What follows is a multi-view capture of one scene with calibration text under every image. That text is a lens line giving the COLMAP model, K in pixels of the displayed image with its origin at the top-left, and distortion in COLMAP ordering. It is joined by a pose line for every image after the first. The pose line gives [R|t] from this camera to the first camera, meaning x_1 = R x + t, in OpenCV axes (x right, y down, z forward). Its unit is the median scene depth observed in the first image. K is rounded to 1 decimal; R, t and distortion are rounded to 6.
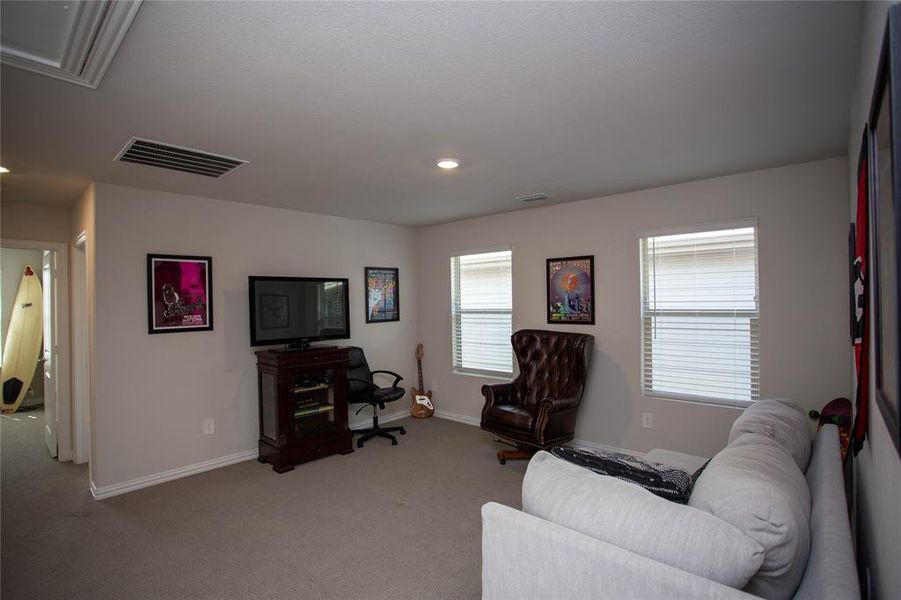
lens RADIAL K [[438.1, 0, 447.5], [0, 438.1, 301.1], [0, 0, 1]] dist [-0.082434, 0.039903]
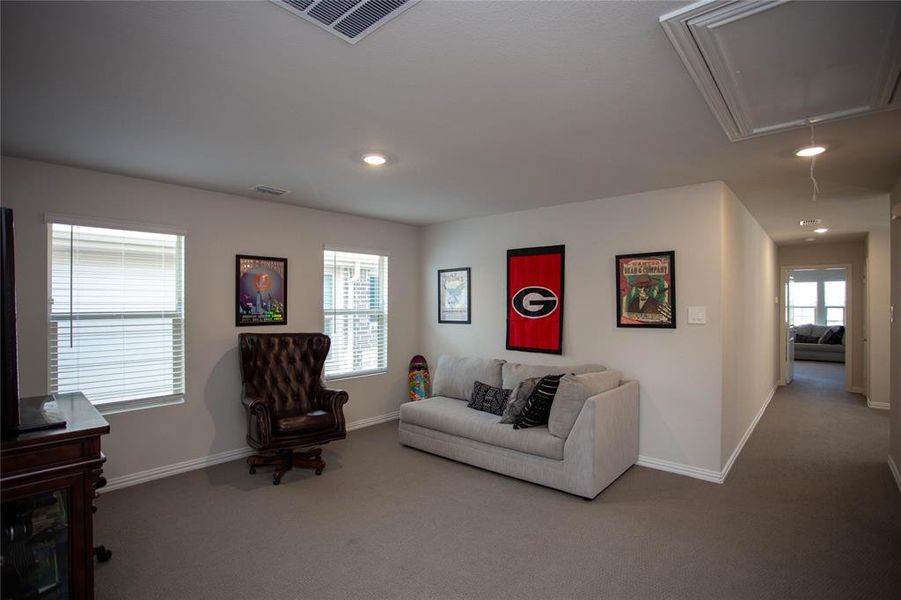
lens RADIAL K [[438.1, 0, 447.5], [0, 438.1, 301.1], [0, 0, 1]] dist [-0.082434, 0.039903]
pose [[-0.024048, 0.011559, 0.999644, -0.679053], [-0.006232, 0.999912, -0.011712, 0.007013], [-0.999691, -0.006511, -0.023974, 0.597323]]
